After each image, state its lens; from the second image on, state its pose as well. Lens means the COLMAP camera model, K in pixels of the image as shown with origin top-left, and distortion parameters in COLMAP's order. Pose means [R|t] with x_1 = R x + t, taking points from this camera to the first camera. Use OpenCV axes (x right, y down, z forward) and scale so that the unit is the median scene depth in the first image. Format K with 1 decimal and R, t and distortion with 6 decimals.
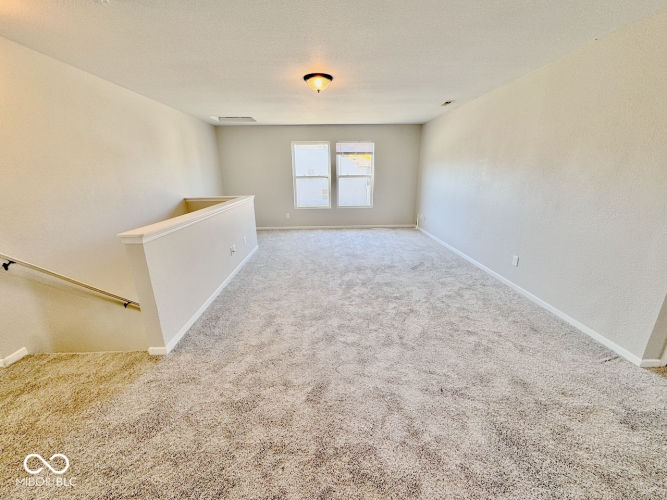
lens RADIAL K [[265.9, 0, 333.5], [0, 265.9, 250.0], [0, 0, 1]] dist [-0.002011, -0.000228]
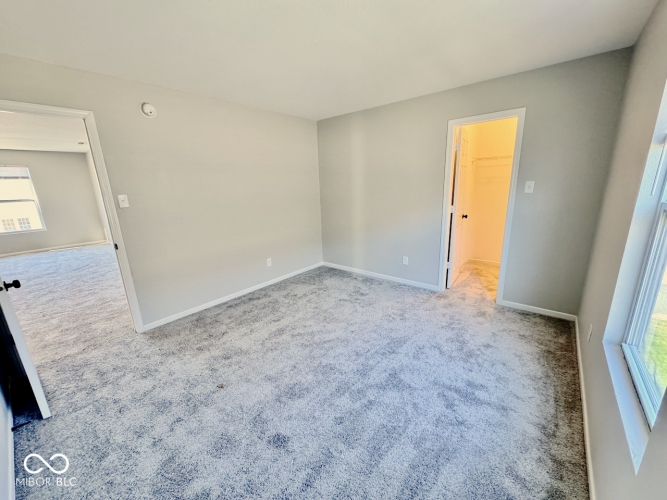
lens RADIAL K [[265.9, 0, 333.5], [0, 265.9, 250.0], [0, 0, 1]] dist [-0.002011, -0.000228]
pose [[0.666842, -0.192926, 0.719793, 0.420181], [0.233678, 0.971324, 0.043856, 0.390549], [-0.707613, 0.138955, 0.692802, -1.437495]]
